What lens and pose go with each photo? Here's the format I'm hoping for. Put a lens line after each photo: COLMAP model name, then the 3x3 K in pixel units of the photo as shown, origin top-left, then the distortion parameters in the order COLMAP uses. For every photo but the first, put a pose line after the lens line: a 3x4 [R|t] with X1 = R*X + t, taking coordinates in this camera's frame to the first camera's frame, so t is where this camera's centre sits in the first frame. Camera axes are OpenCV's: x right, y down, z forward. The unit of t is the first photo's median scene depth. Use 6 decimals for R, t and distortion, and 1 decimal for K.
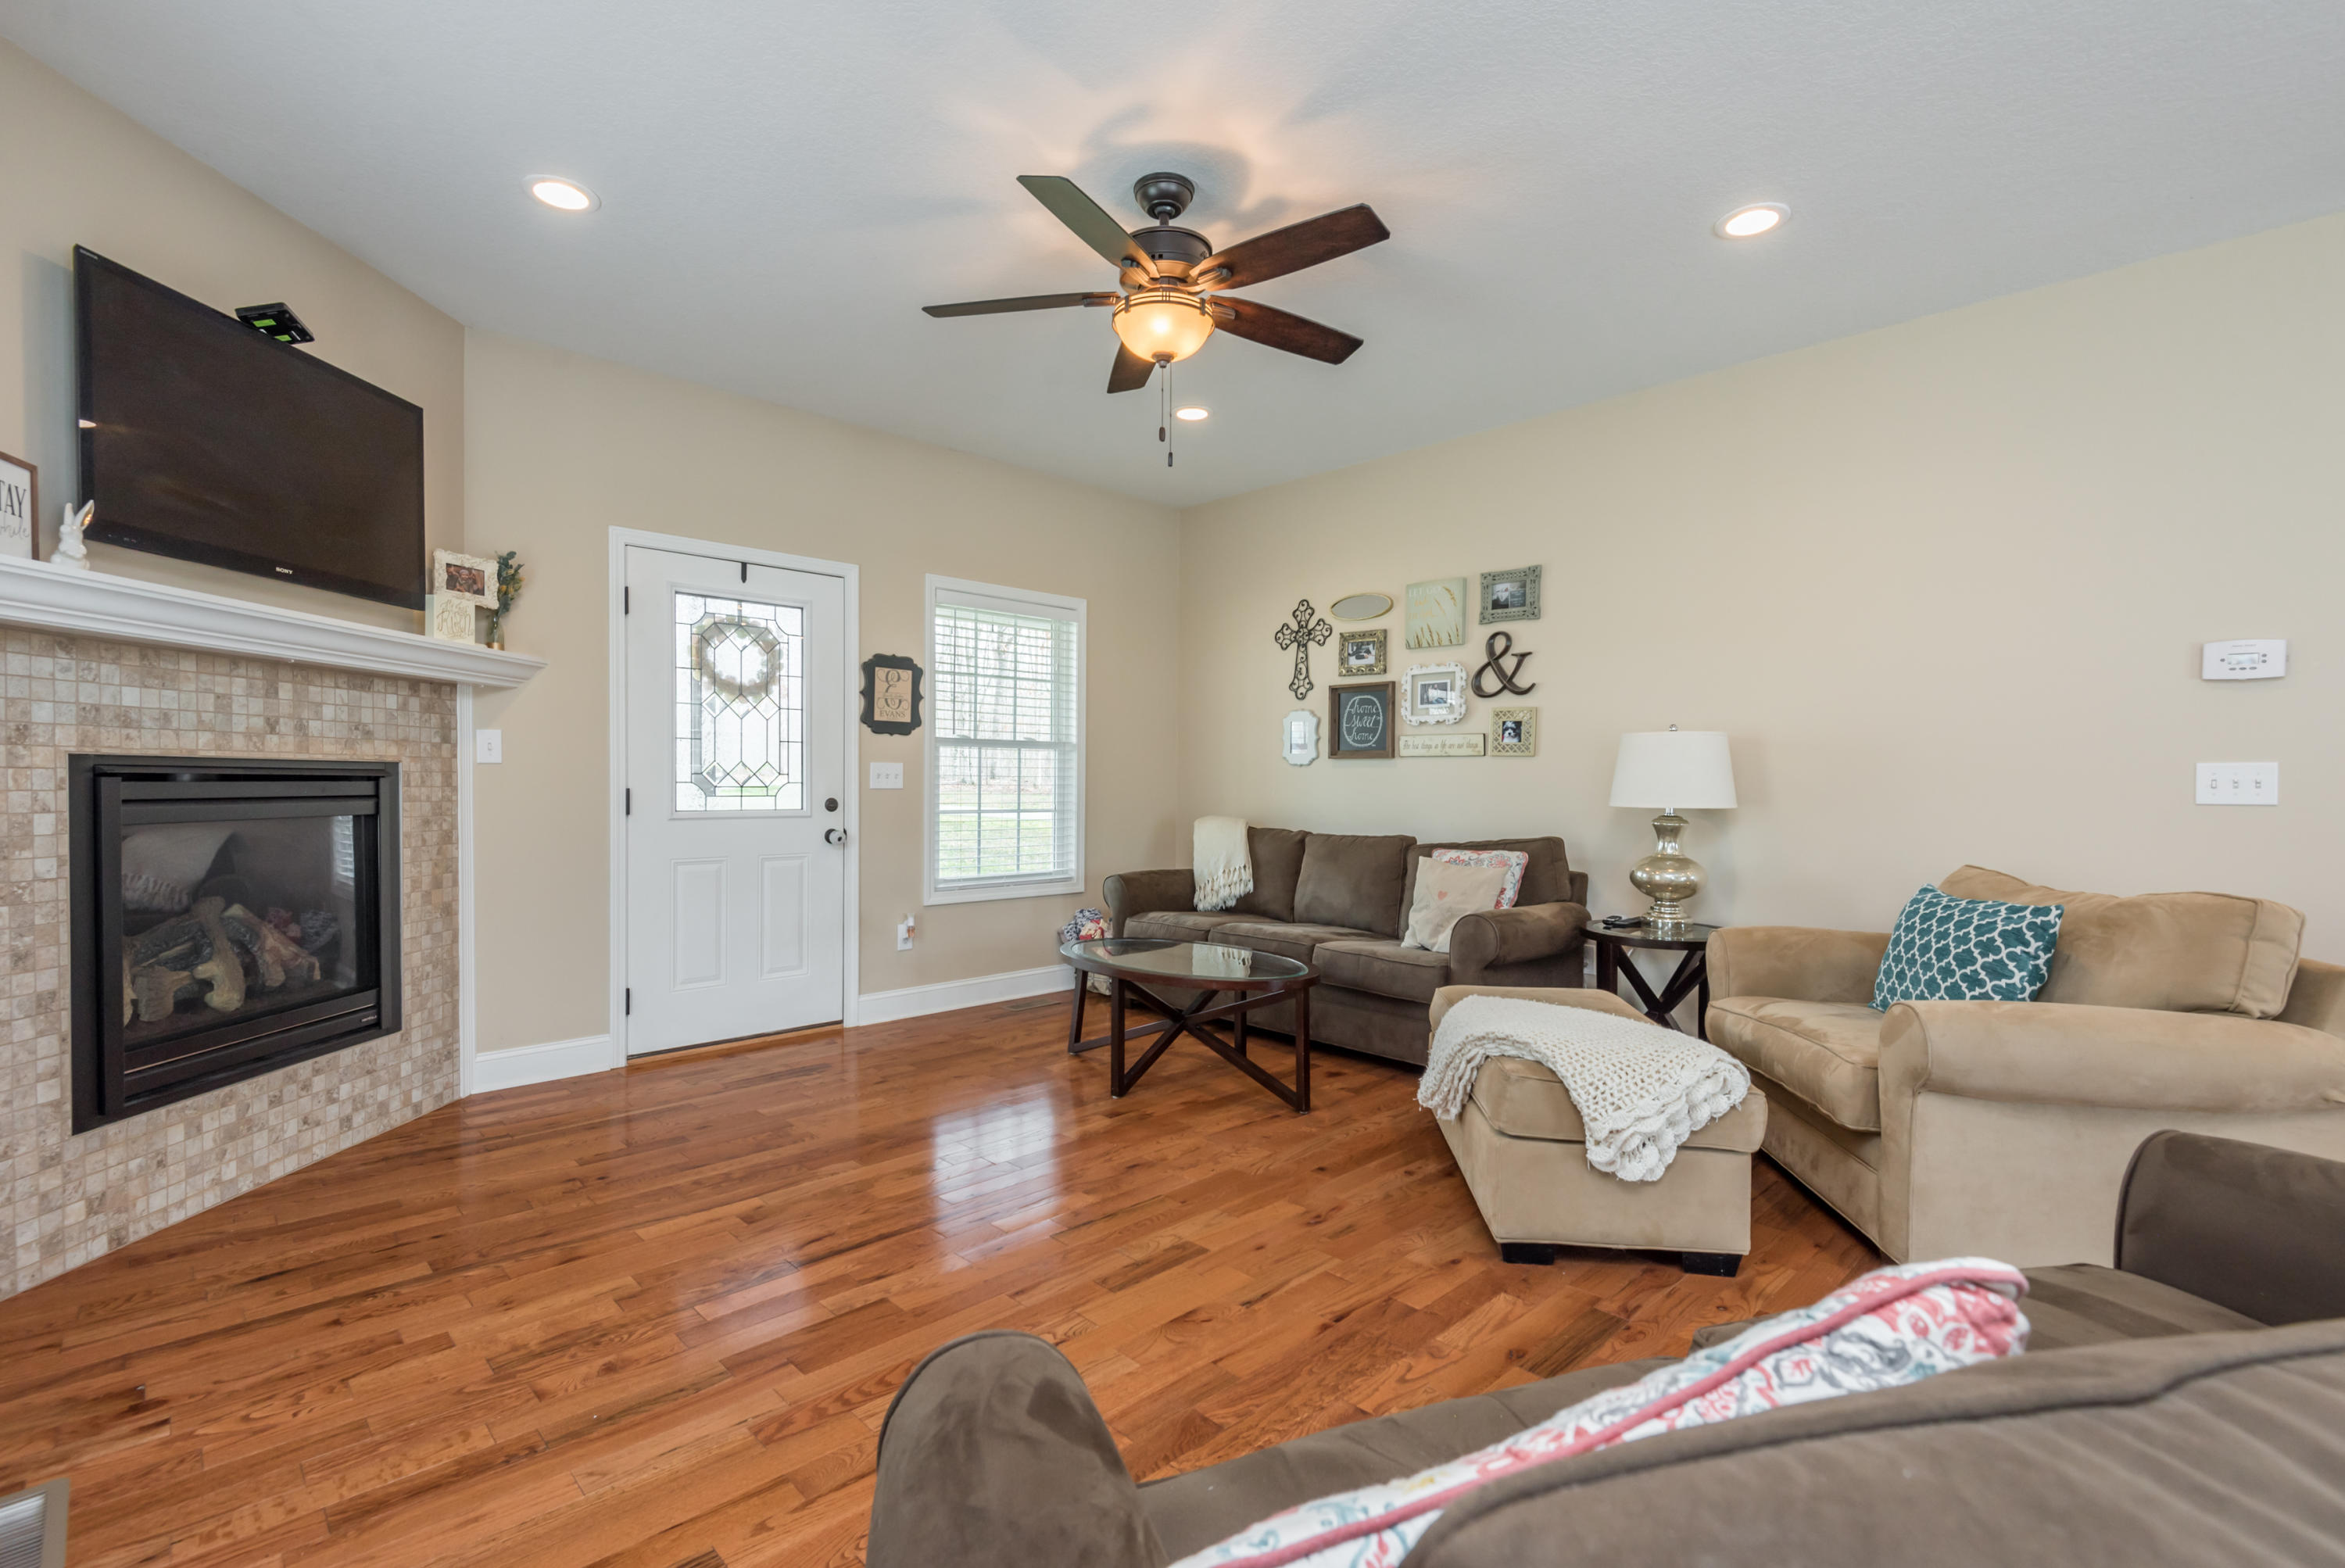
lens RADIAL K [[1056.0, 0, 1170.3], [0, 1056.0, 797.0], [0, 0, 1]] dist [0.025851, -0.011377]
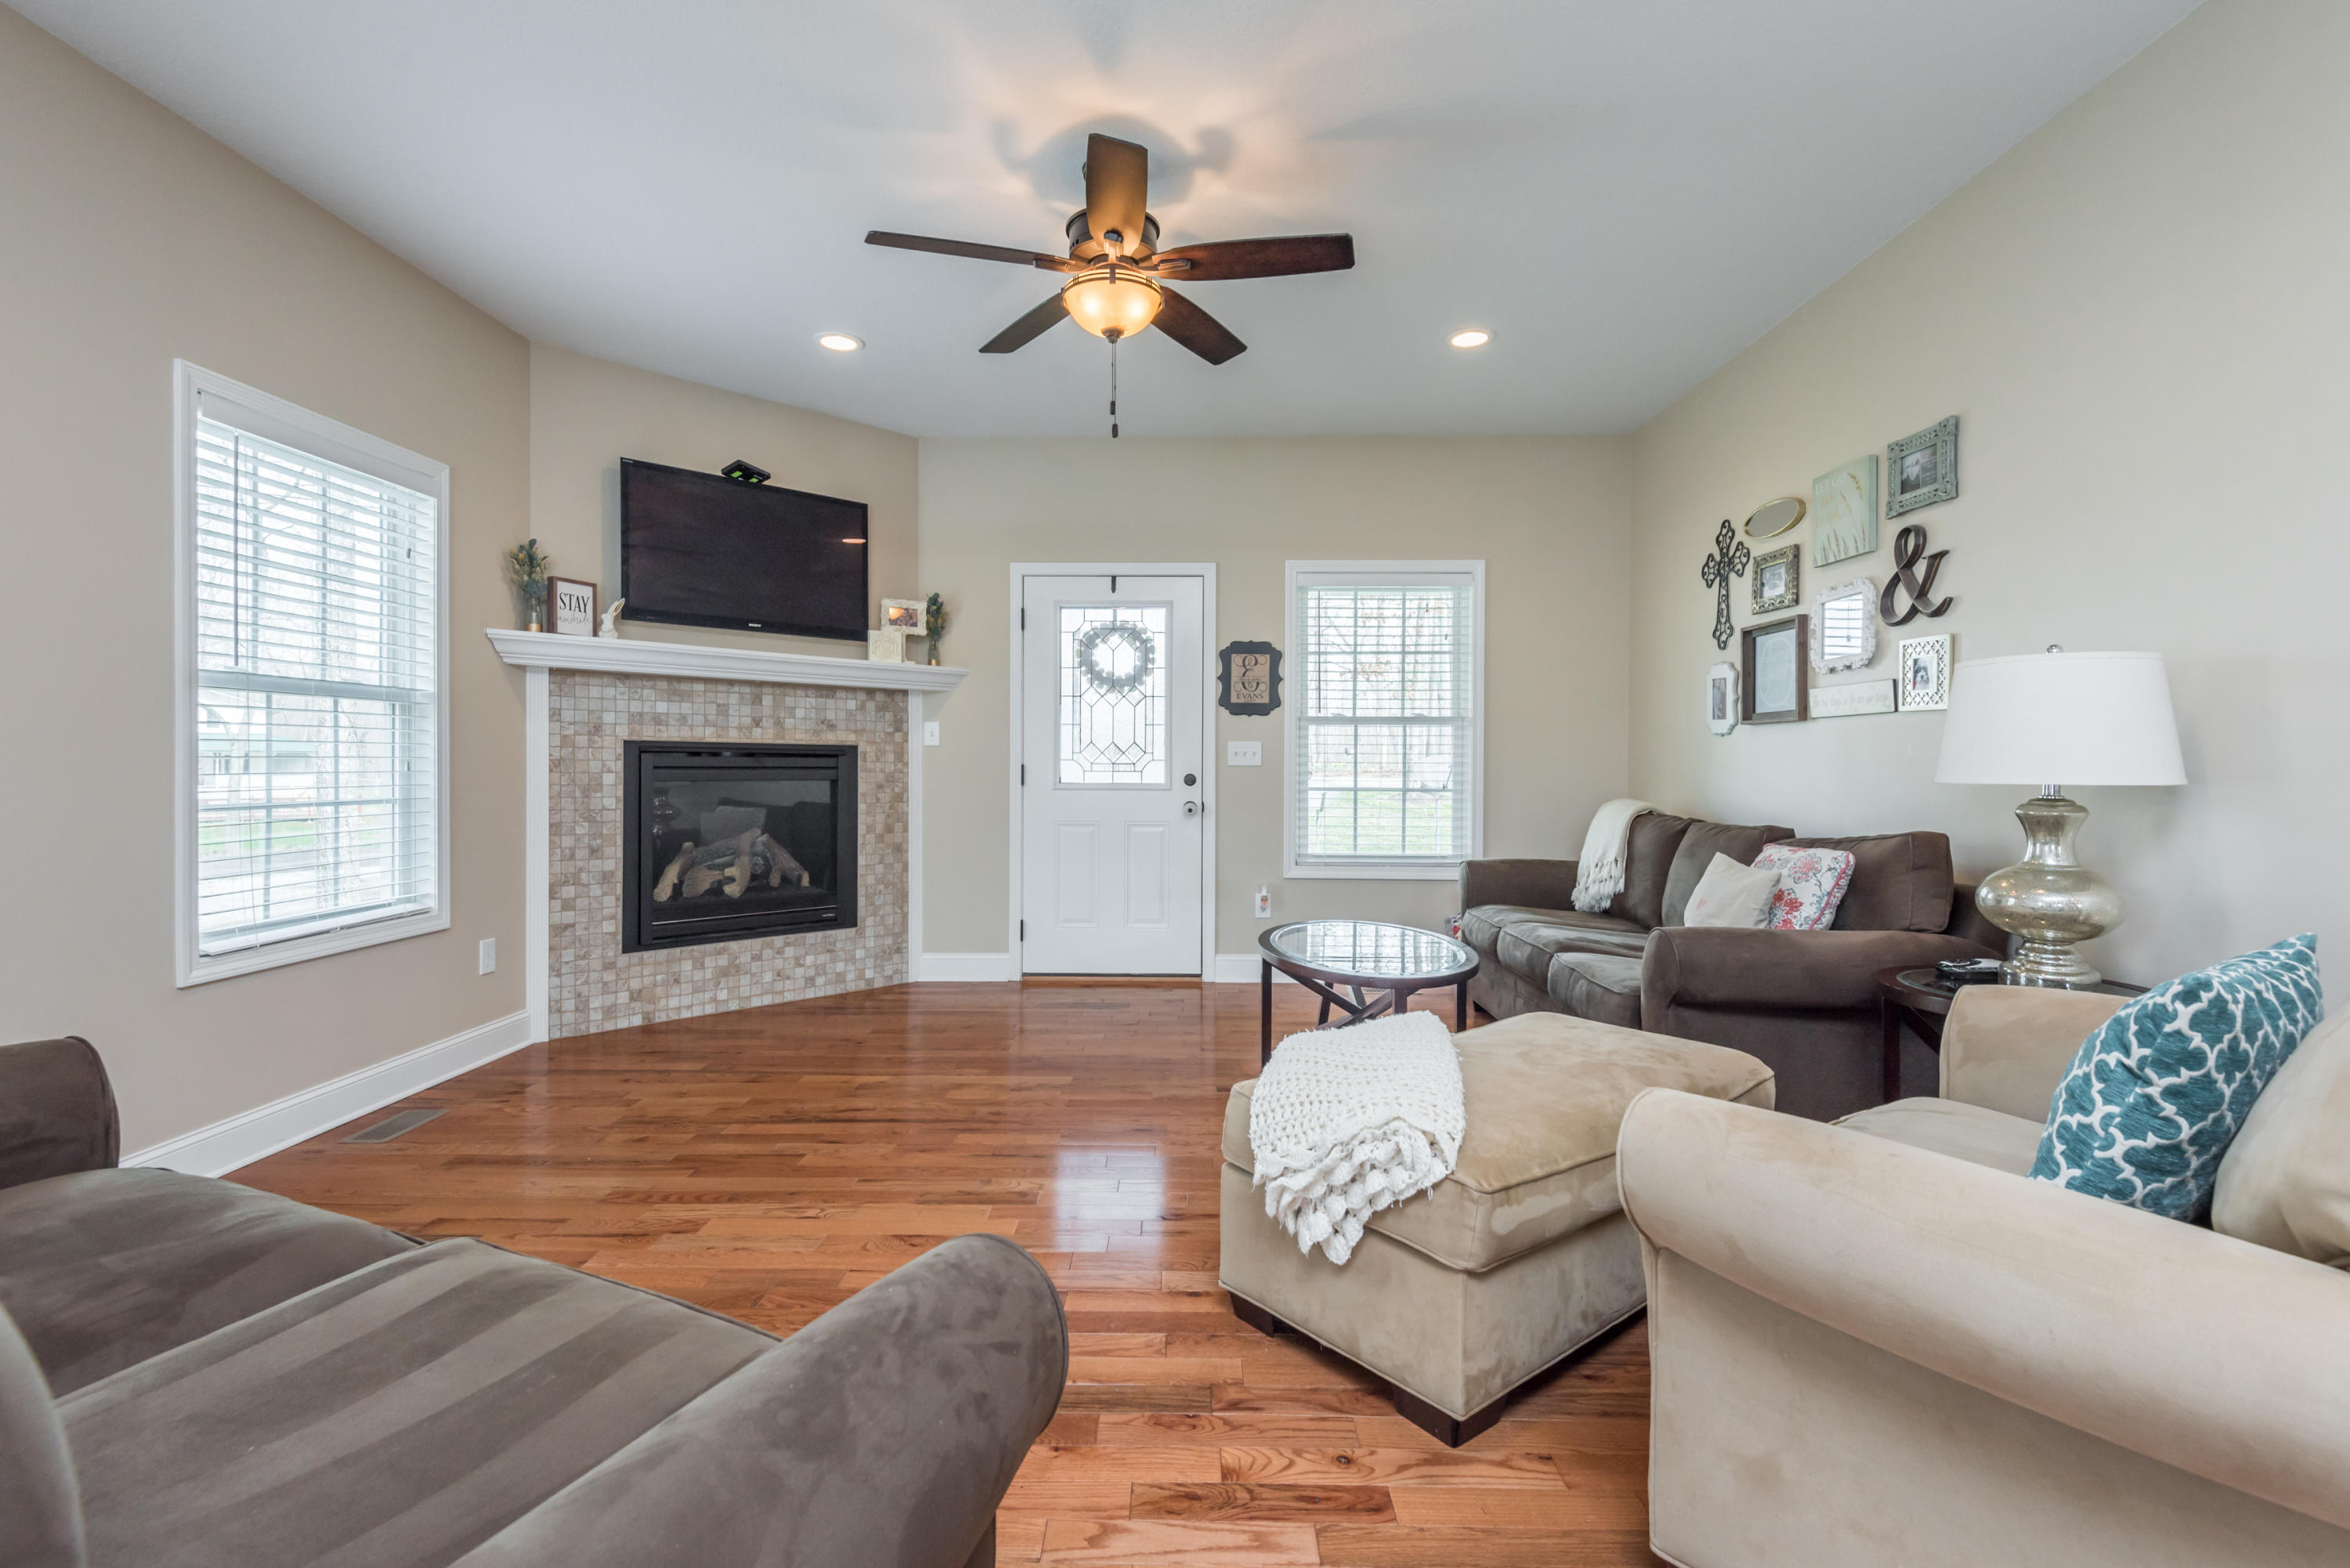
lens RADIAL K [[1058.1, 0, 1179.6], [0, 1058.1, 767.1], [0, 0, 1]] dist [0.025851, -0.011377]
pose [[0.712555, -0.004470, -0.701602, 0.528132], [-0.010084, 0.999811, -0.016612, 0.014799], [0.701543, 0.018912, 0.712376, 0.225349]]
